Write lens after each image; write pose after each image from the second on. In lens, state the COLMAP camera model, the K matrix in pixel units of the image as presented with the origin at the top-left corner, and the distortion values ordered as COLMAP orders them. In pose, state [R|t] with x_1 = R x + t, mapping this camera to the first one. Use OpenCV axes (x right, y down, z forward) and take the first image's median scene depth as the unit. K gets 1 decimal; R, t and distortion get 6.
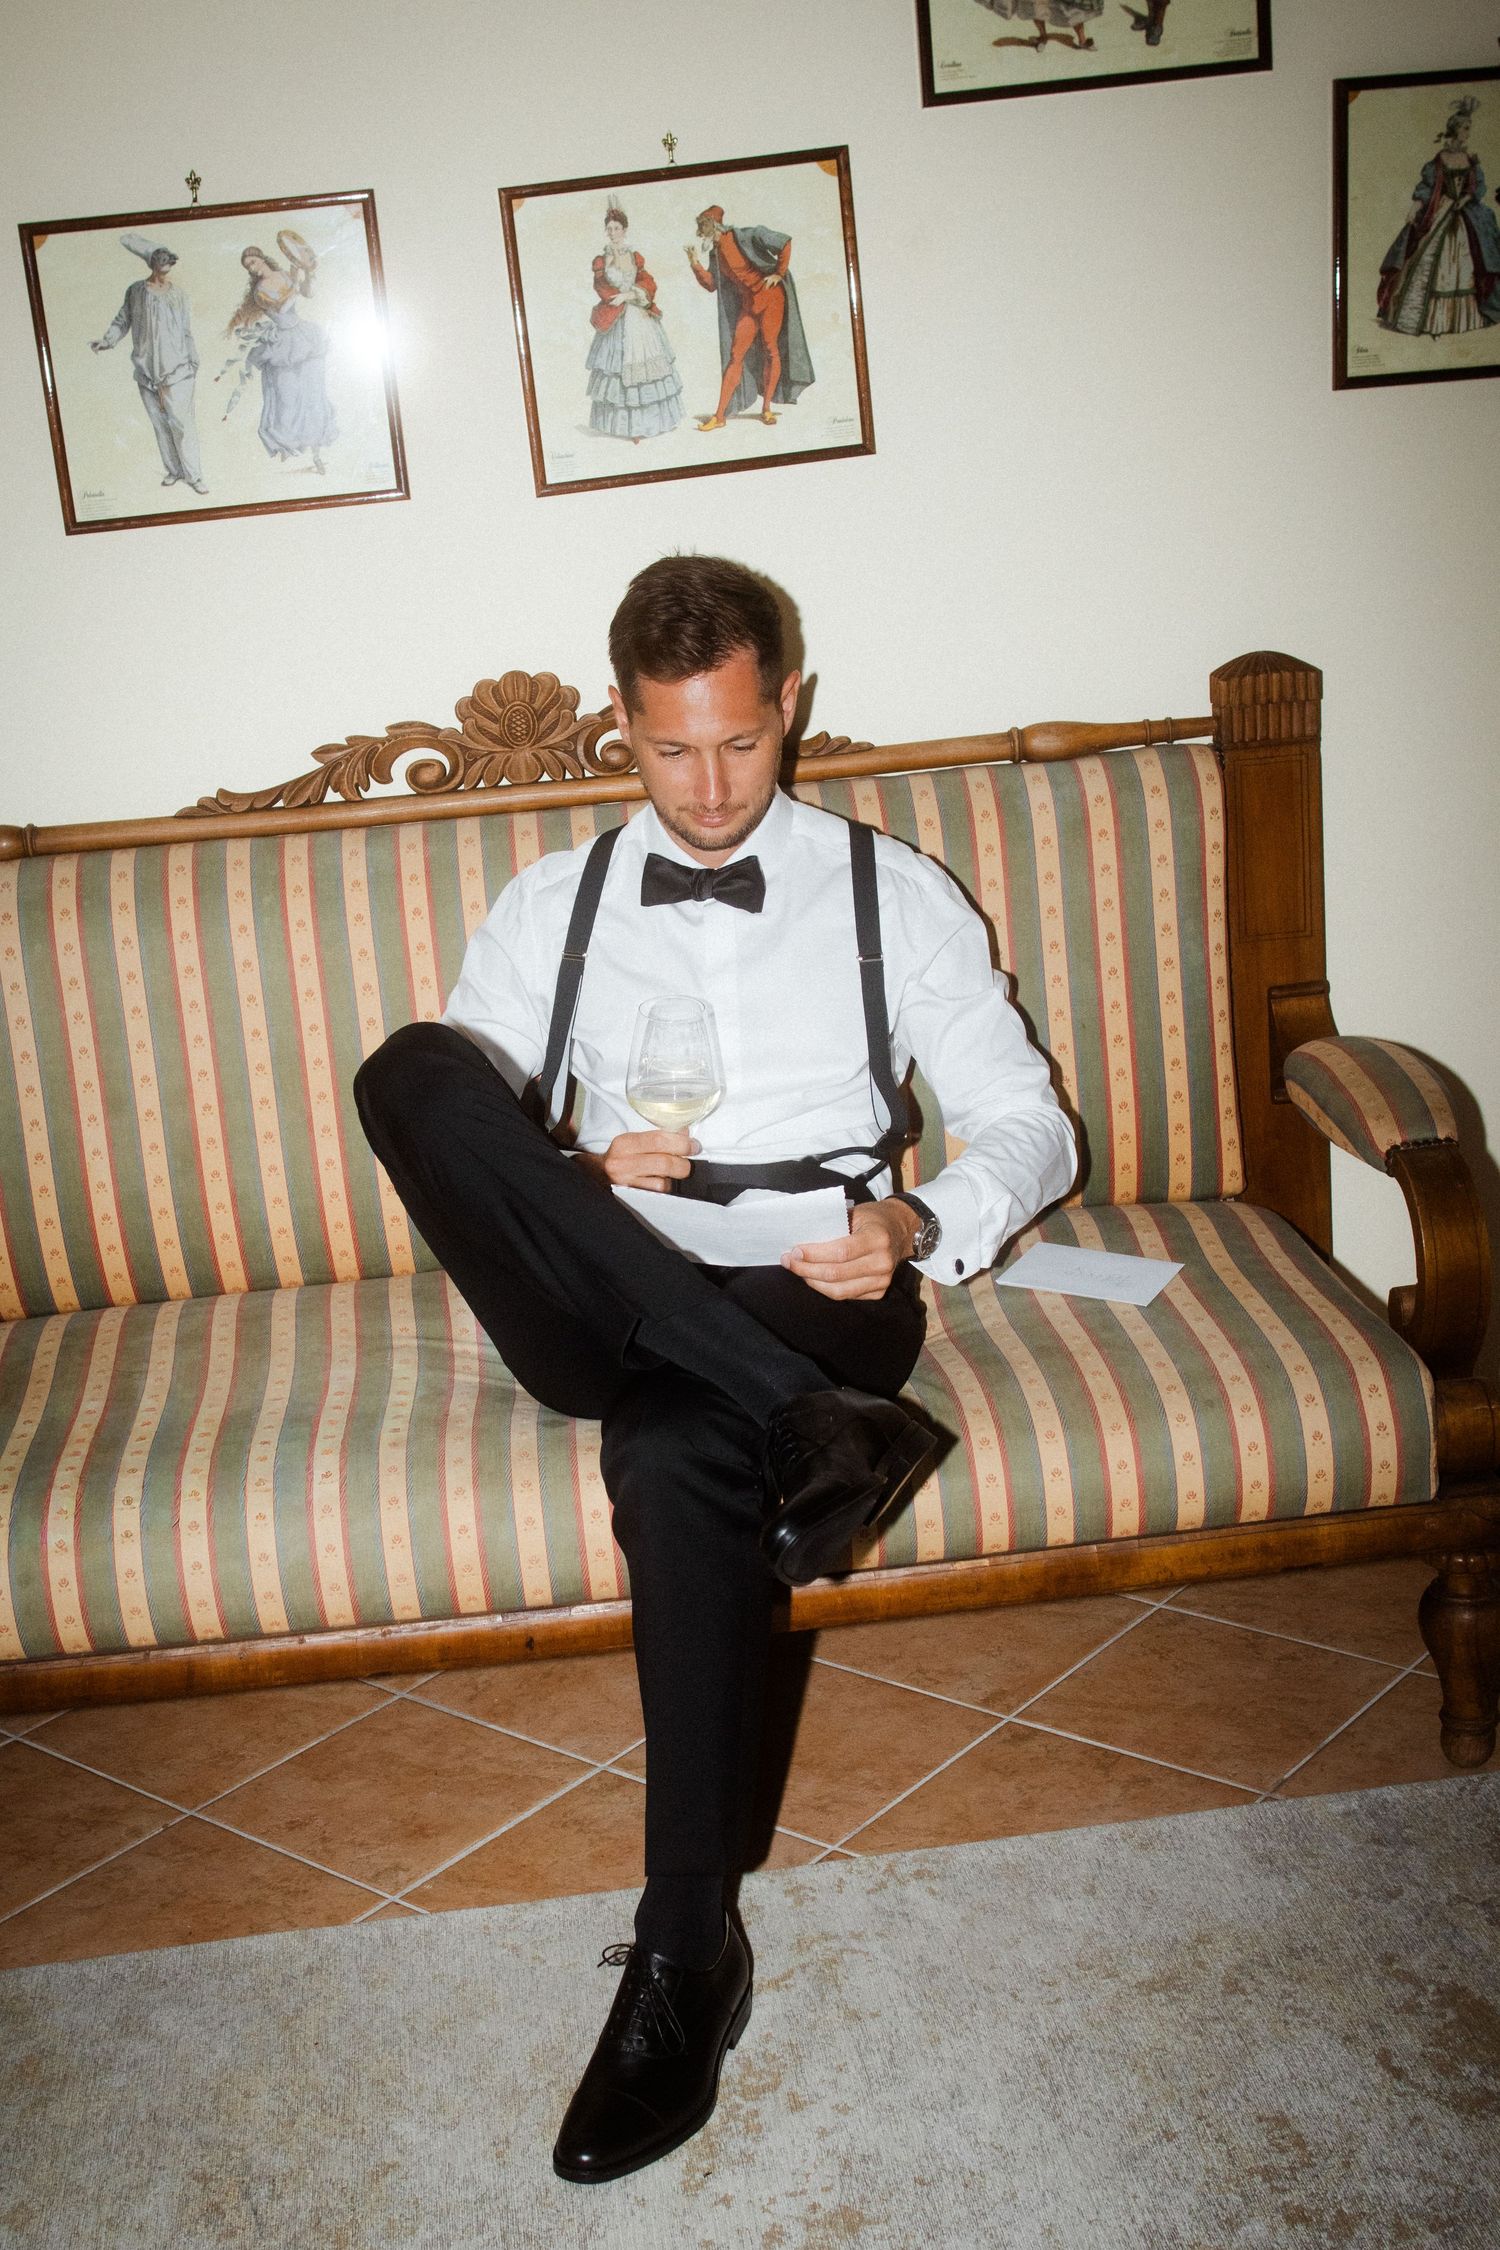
lens RADIAL K [[2864.4, 0, 668.7], [0, 2864.4, 1141.8], [0, 0, 1]] dist [0.021833, 0.000000]
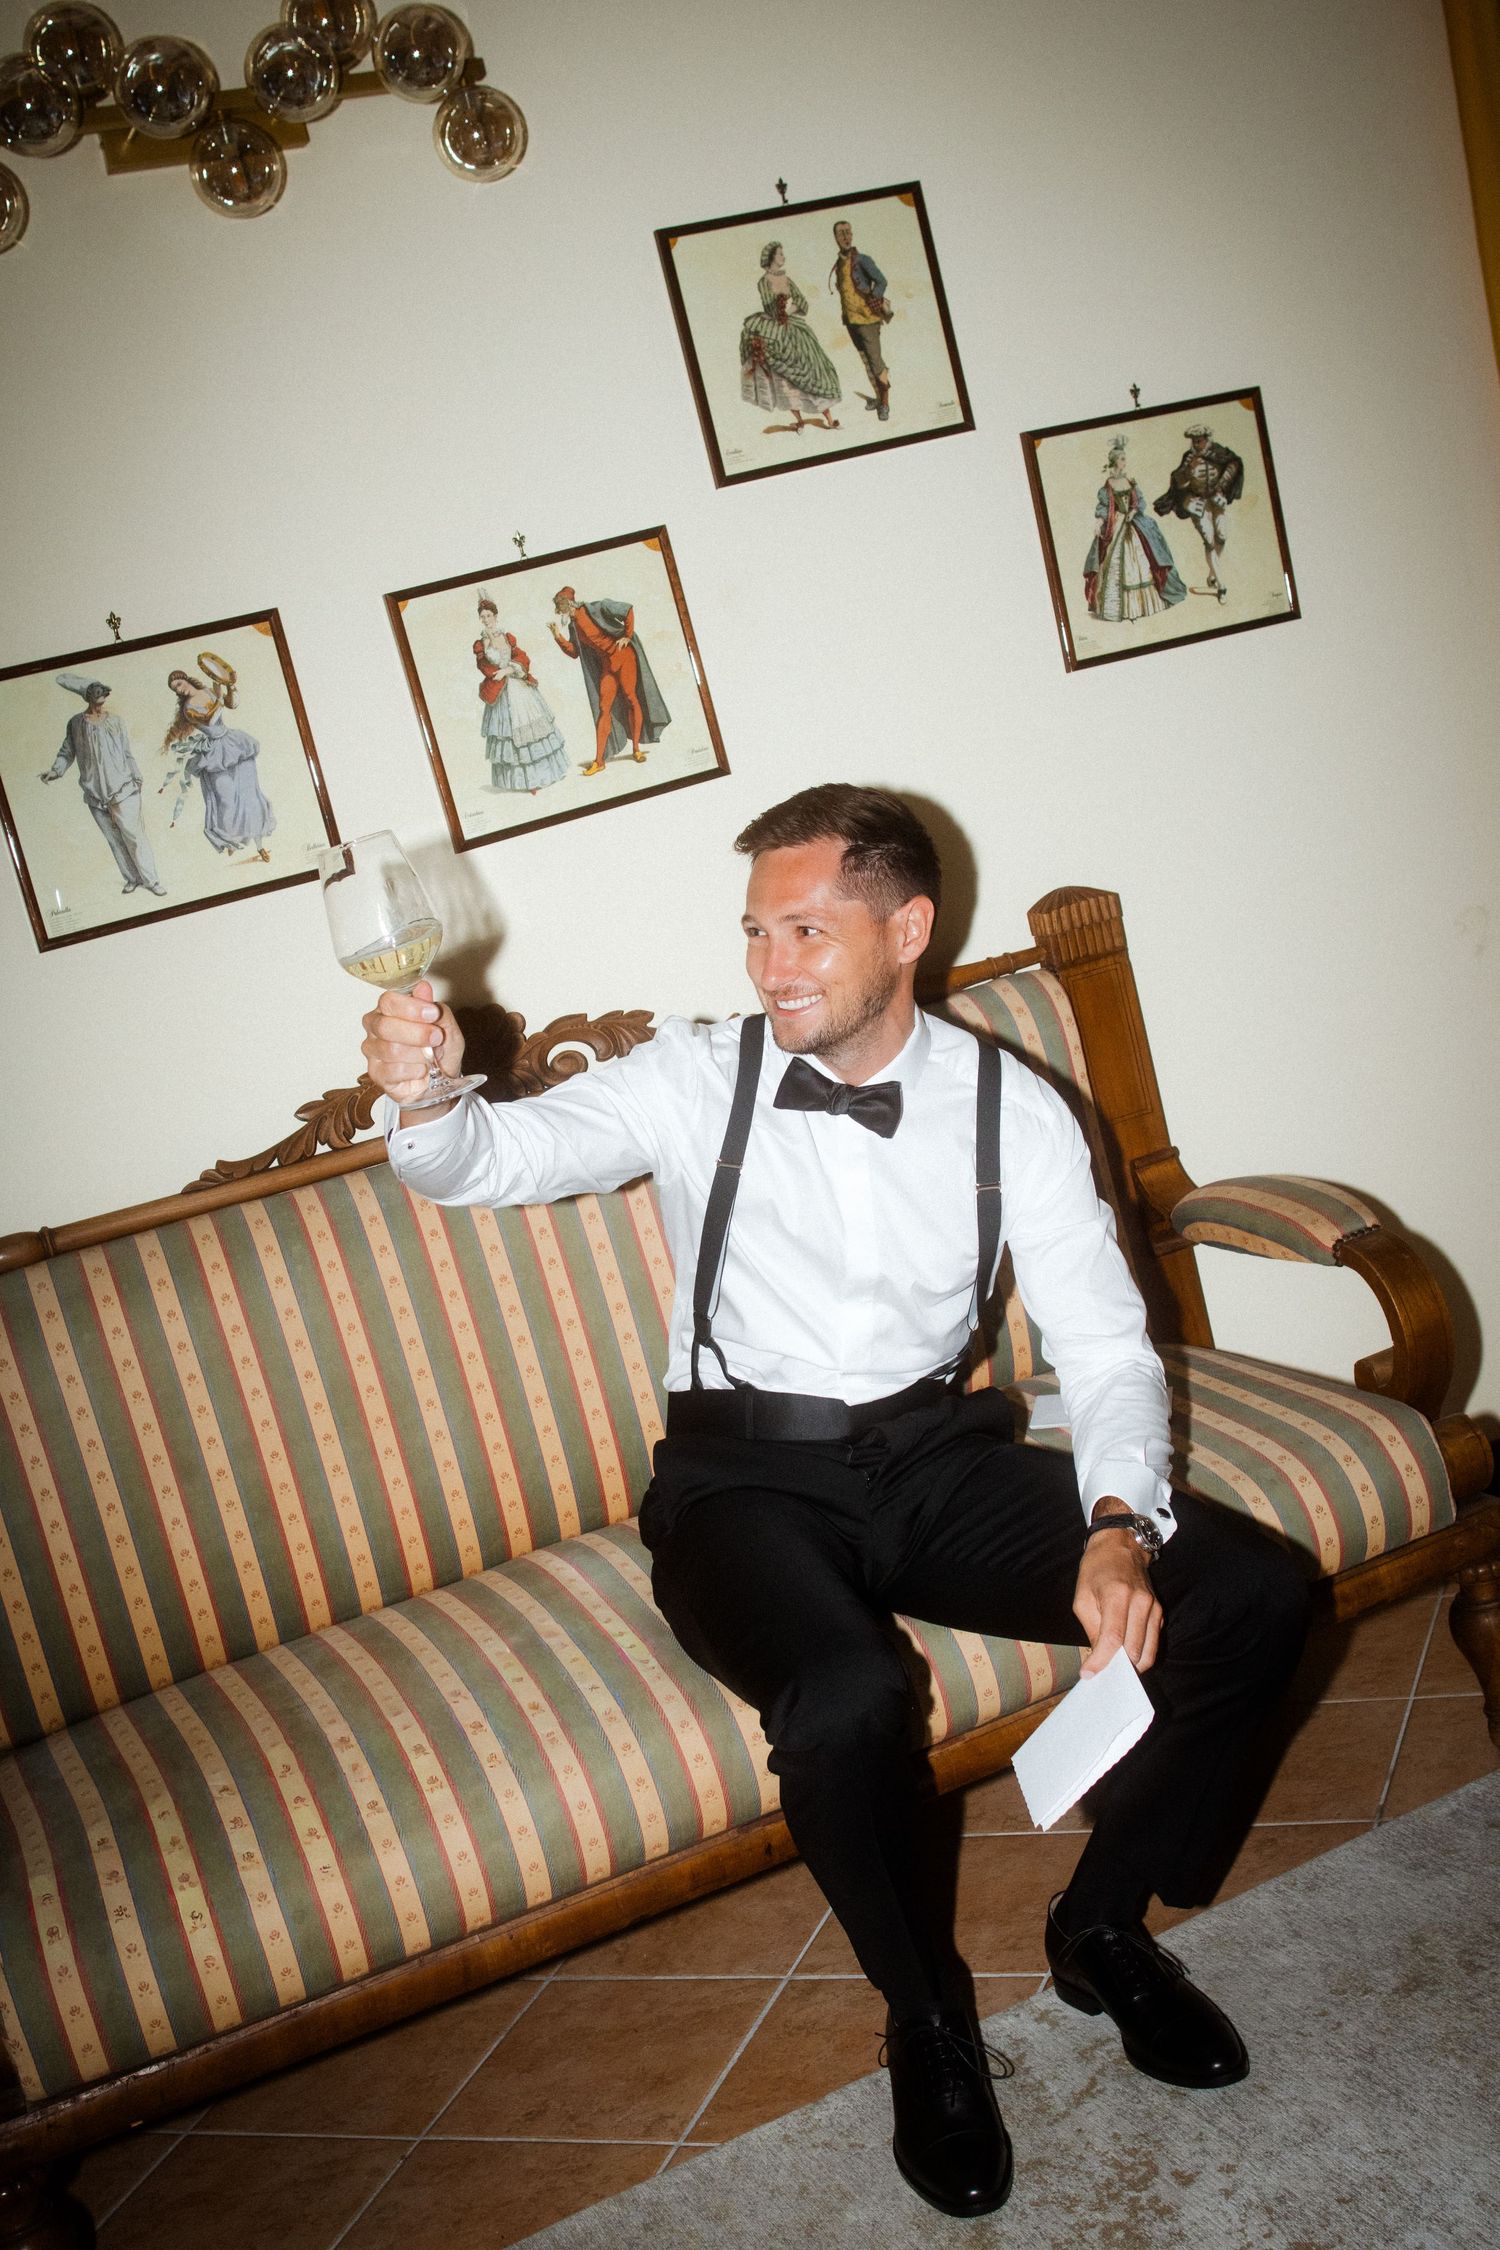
lens RADIAL K [[2576.1, 0, 765.1], [0, 2576.1, 1092.4], [0, 0, 1]] dist [0.016440, 0.000000]
pose [[0.936546, -0.180234, 0.300662, -0.256384], [0.229593, 0.963513, -0.137585, 0.031801], [-0.264894, 0.197884, 0.943755, 0.037214]]
